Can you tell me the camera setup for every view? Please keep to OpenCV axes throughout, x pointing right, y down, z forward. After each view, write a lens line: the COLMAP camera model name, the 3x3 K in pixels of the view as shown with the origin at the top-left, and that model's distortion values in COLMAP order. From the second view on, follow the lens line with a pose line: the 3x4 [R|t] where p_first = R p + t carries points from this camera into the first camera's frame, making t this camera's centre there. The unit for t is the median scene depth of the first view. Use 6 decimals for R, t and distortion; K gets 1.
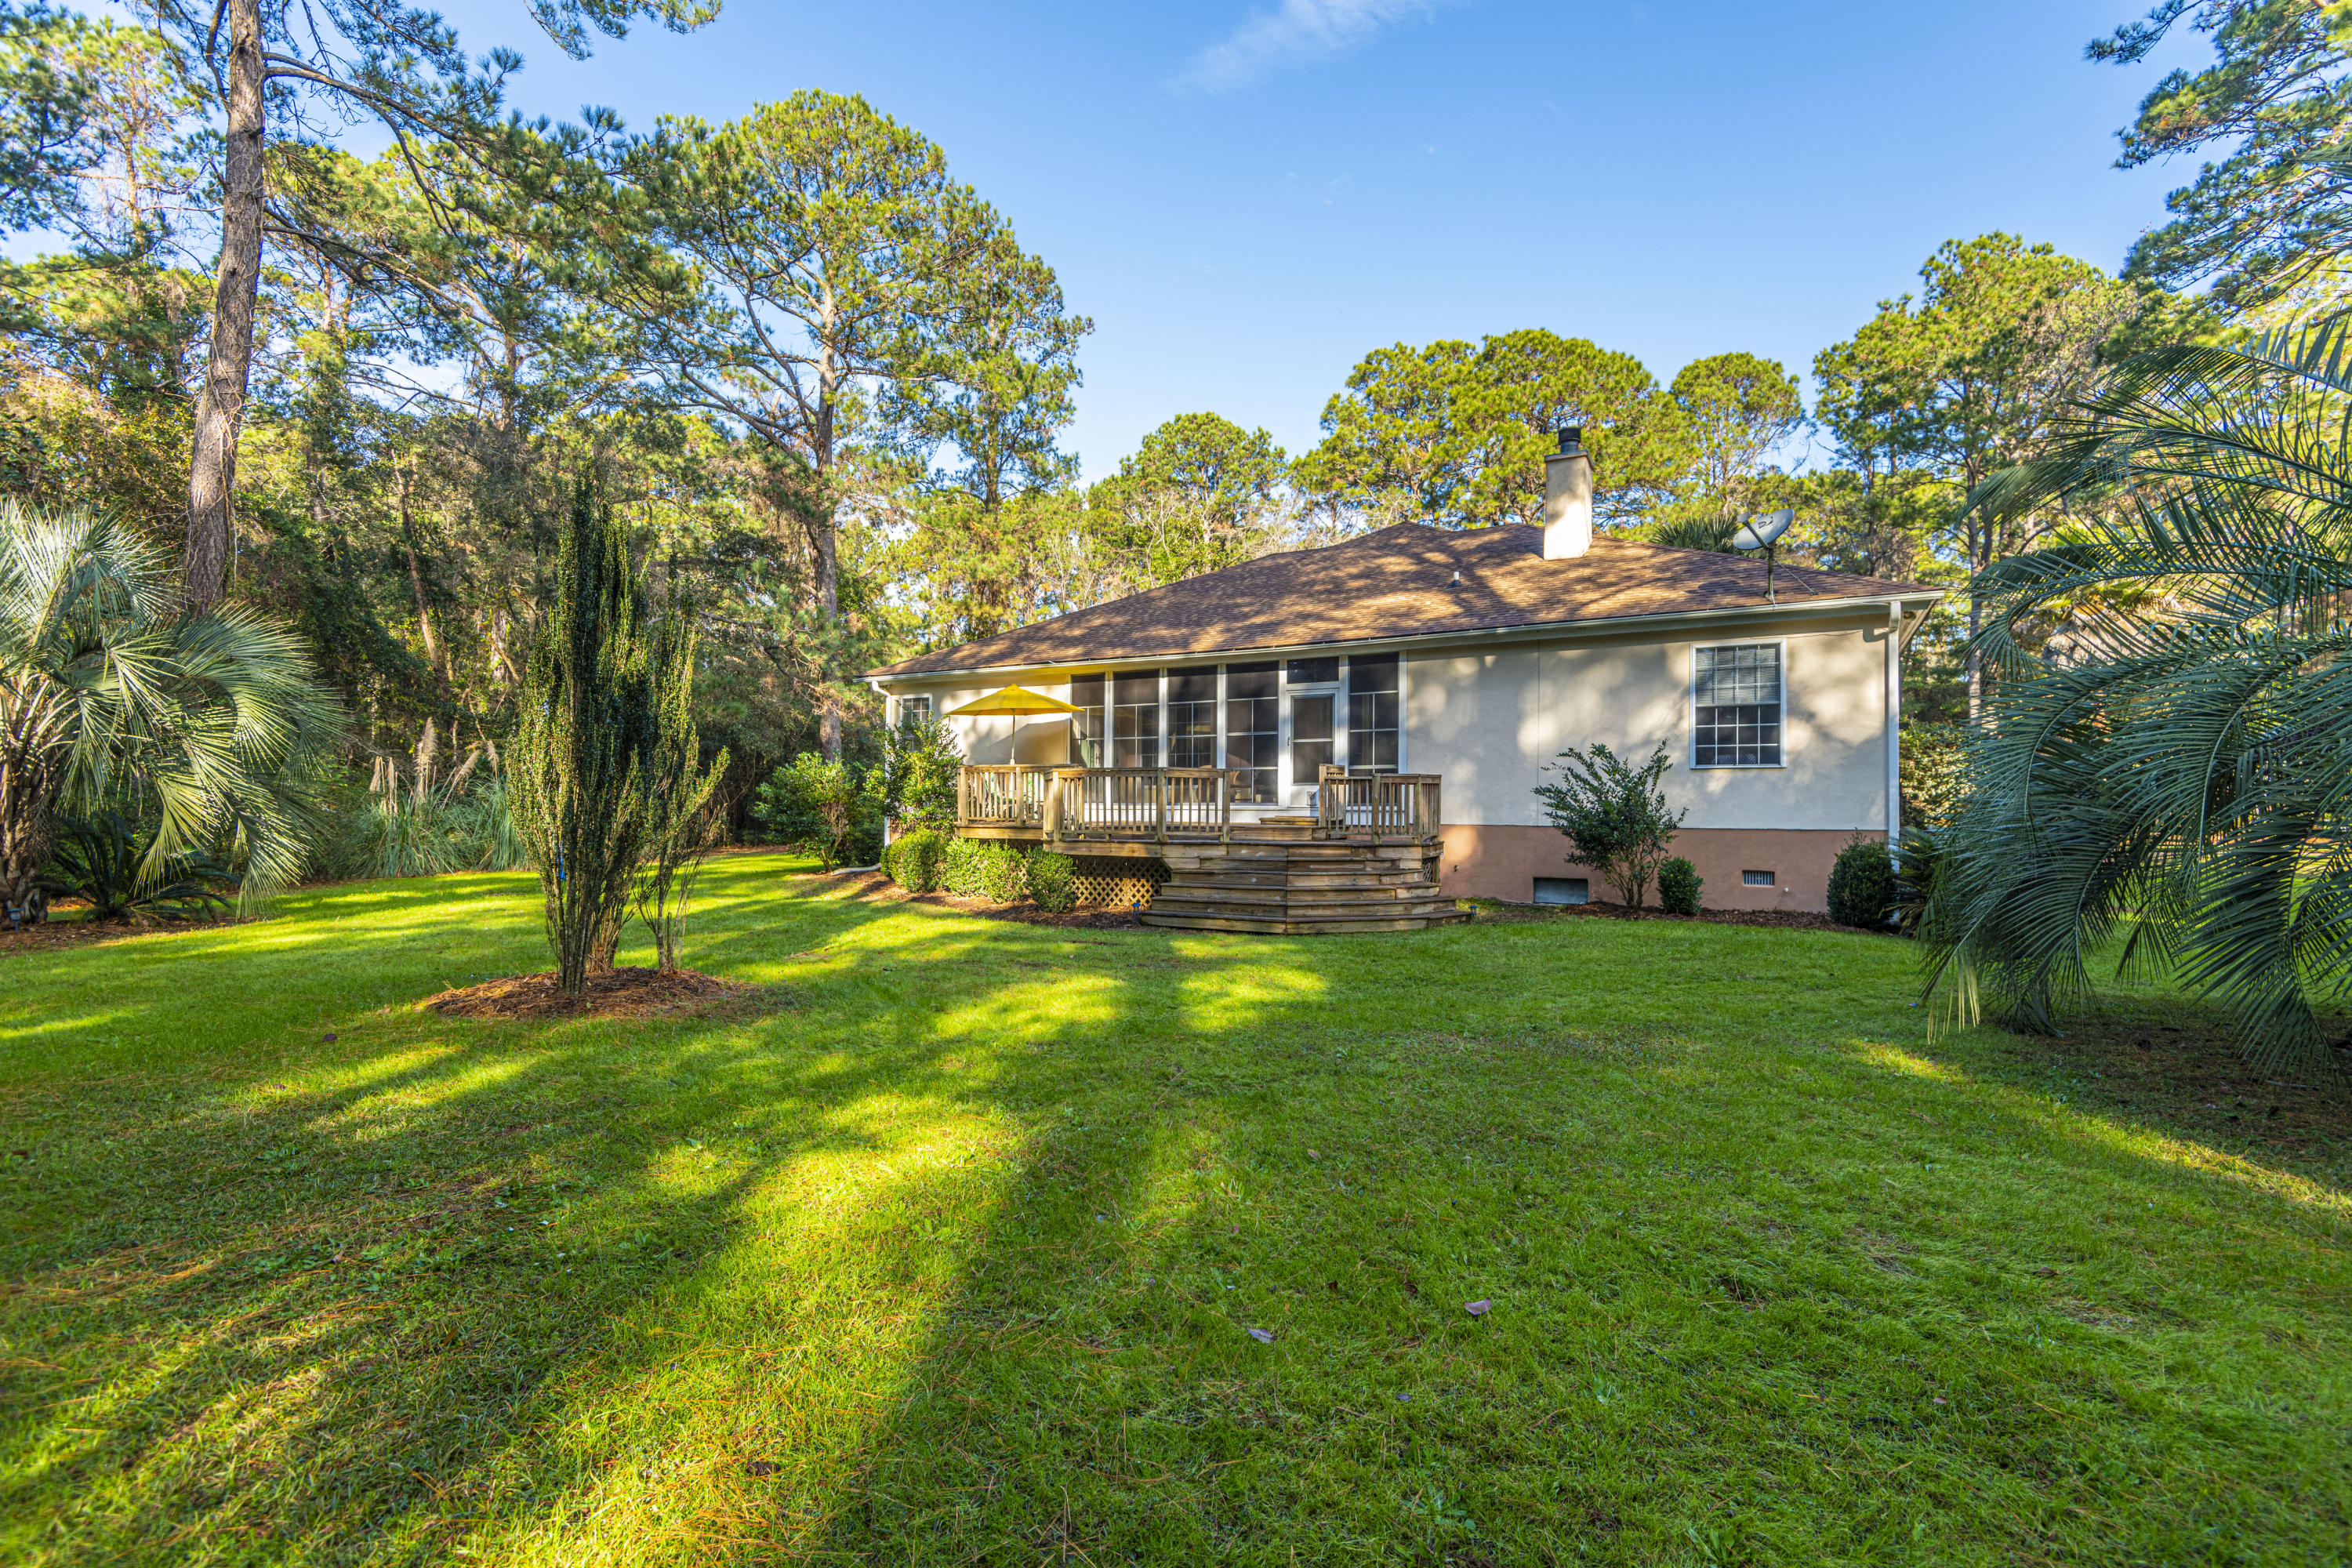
lens RADIAL K [[1082.9, 0, 1176.2], [0, 1082.9, 788.5], [0, 0, 1]] dist [0.025253, -0.010976]
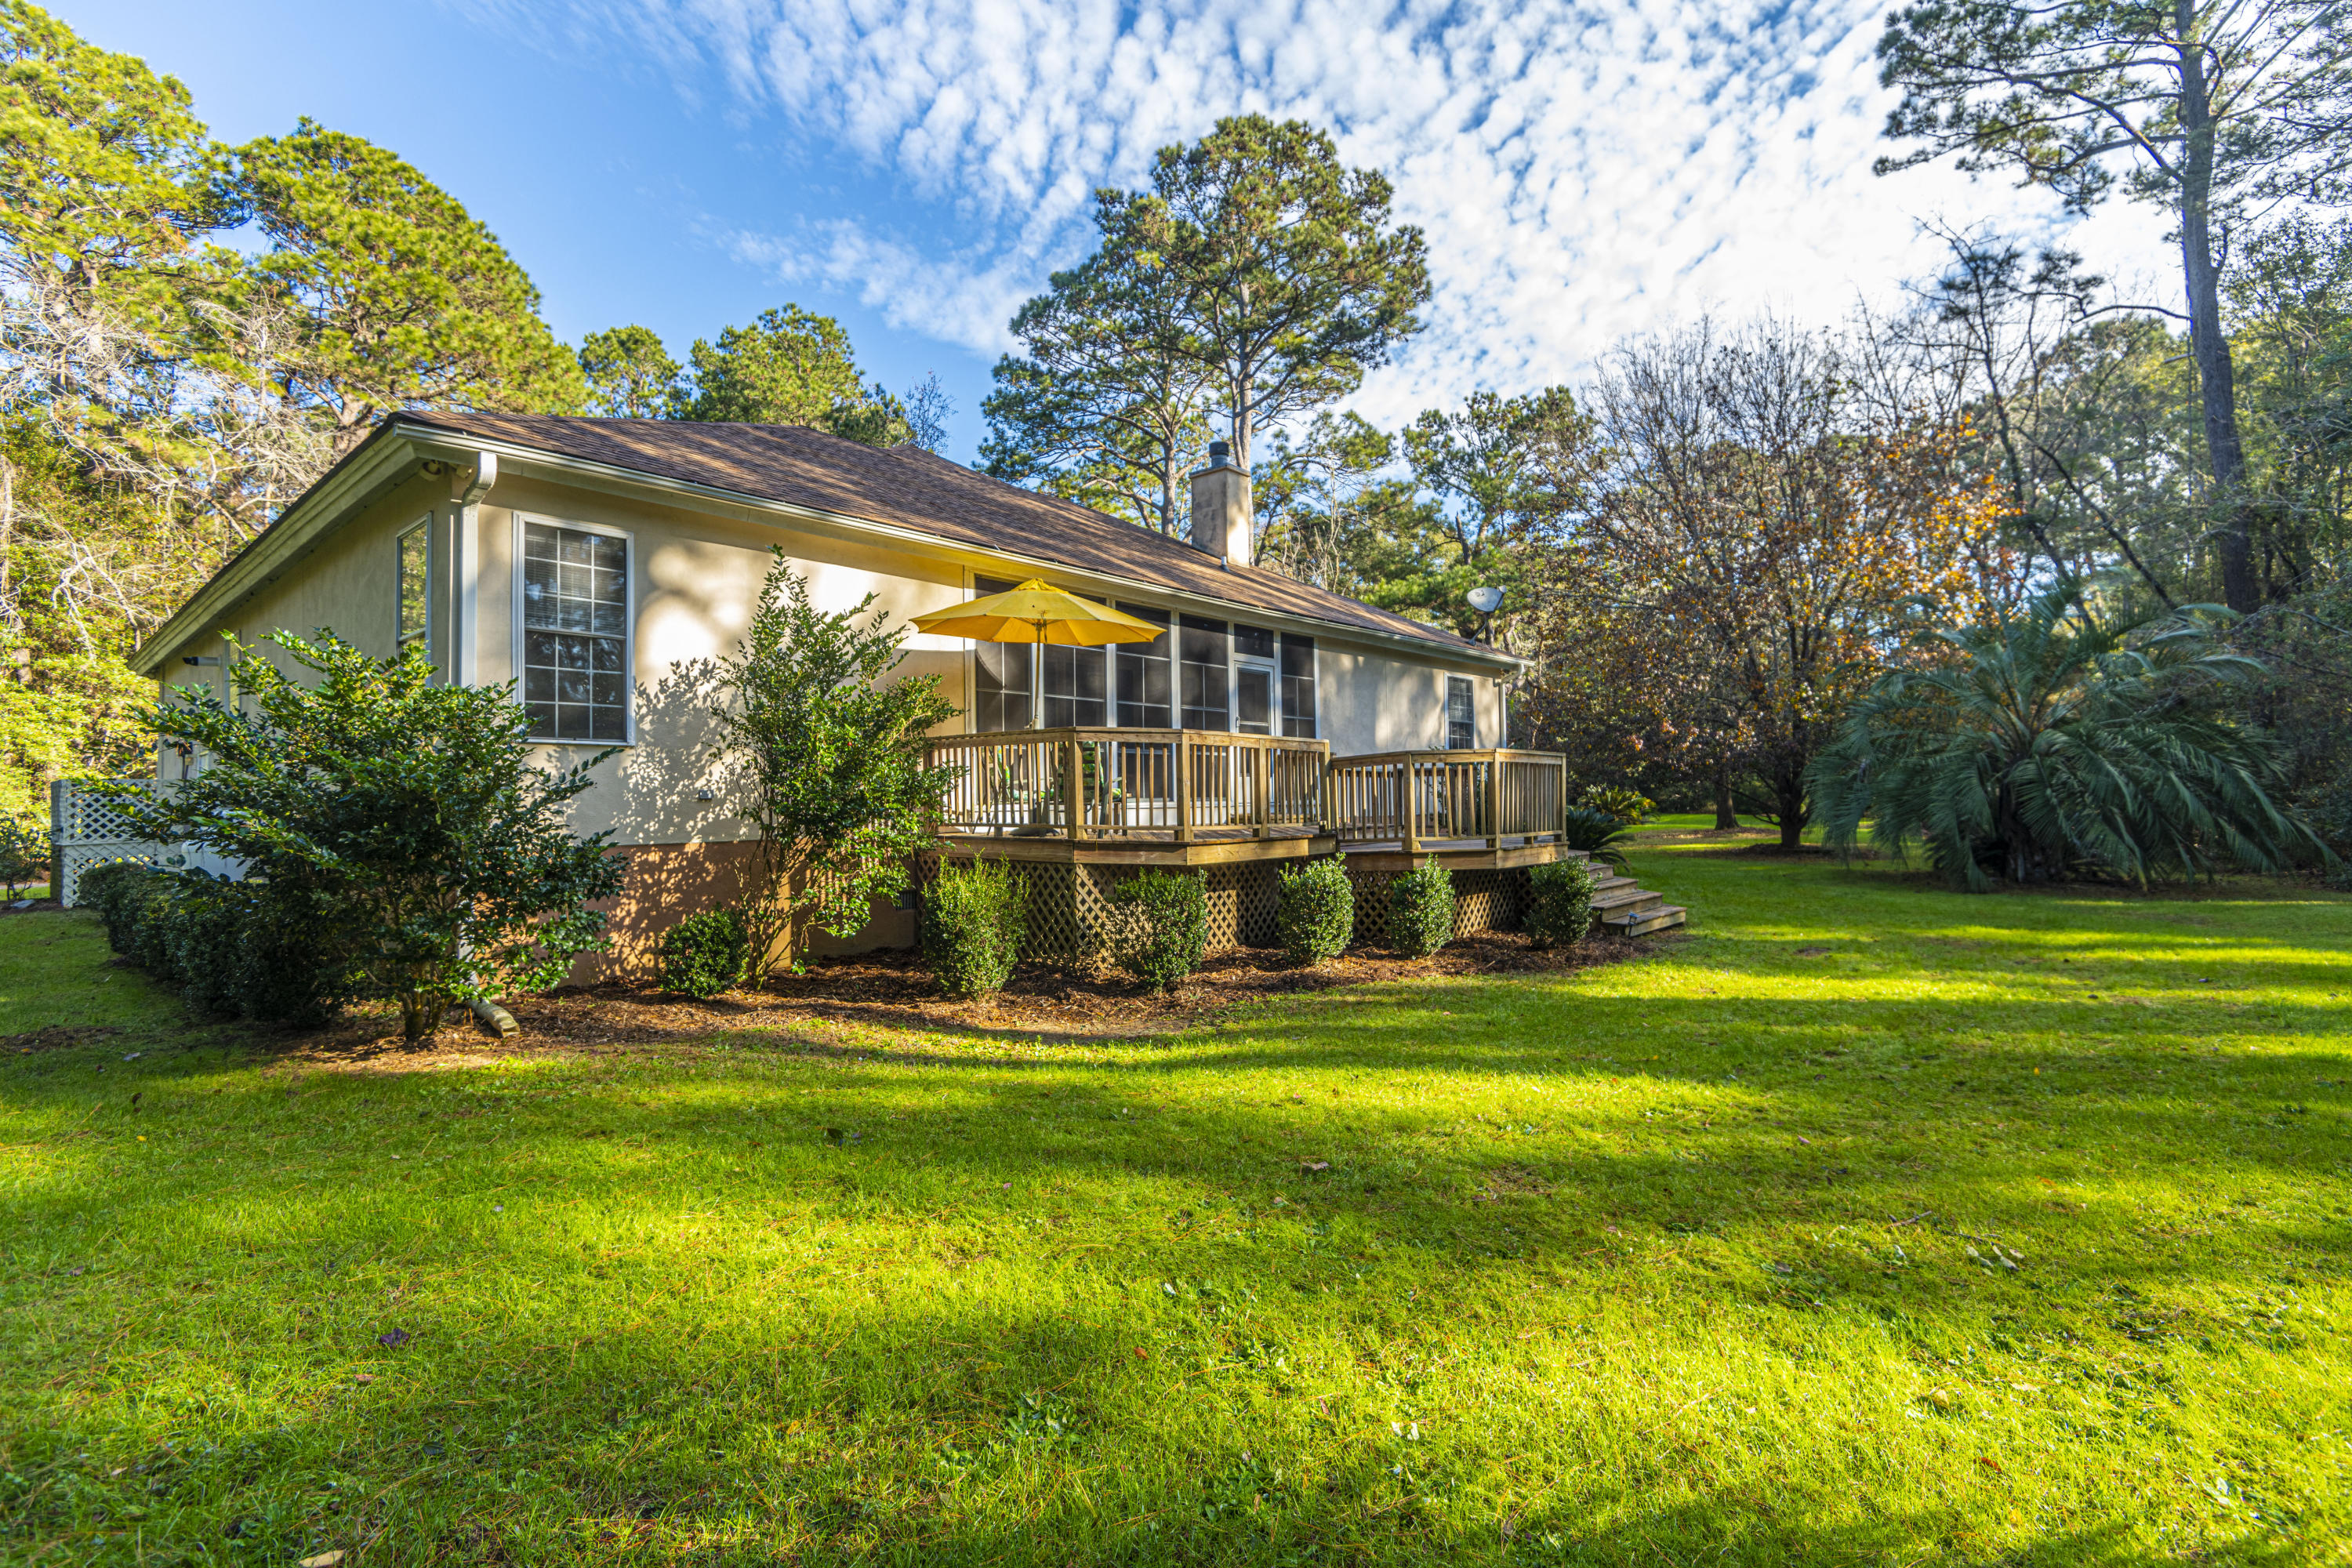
lens RADIAL K [[1082.9, 0, 1164.8], [0, 1082.9, 777.4], [0, 0, 1]] dist [0.025253, -0.010976]
pose [[0.135077, 0.015557, 0.990713, -0.731654], [0.016073, 0.999711, -0.017890, 0.013135], [-0.990705, 0.018340, 0.134788, 0.959678]]
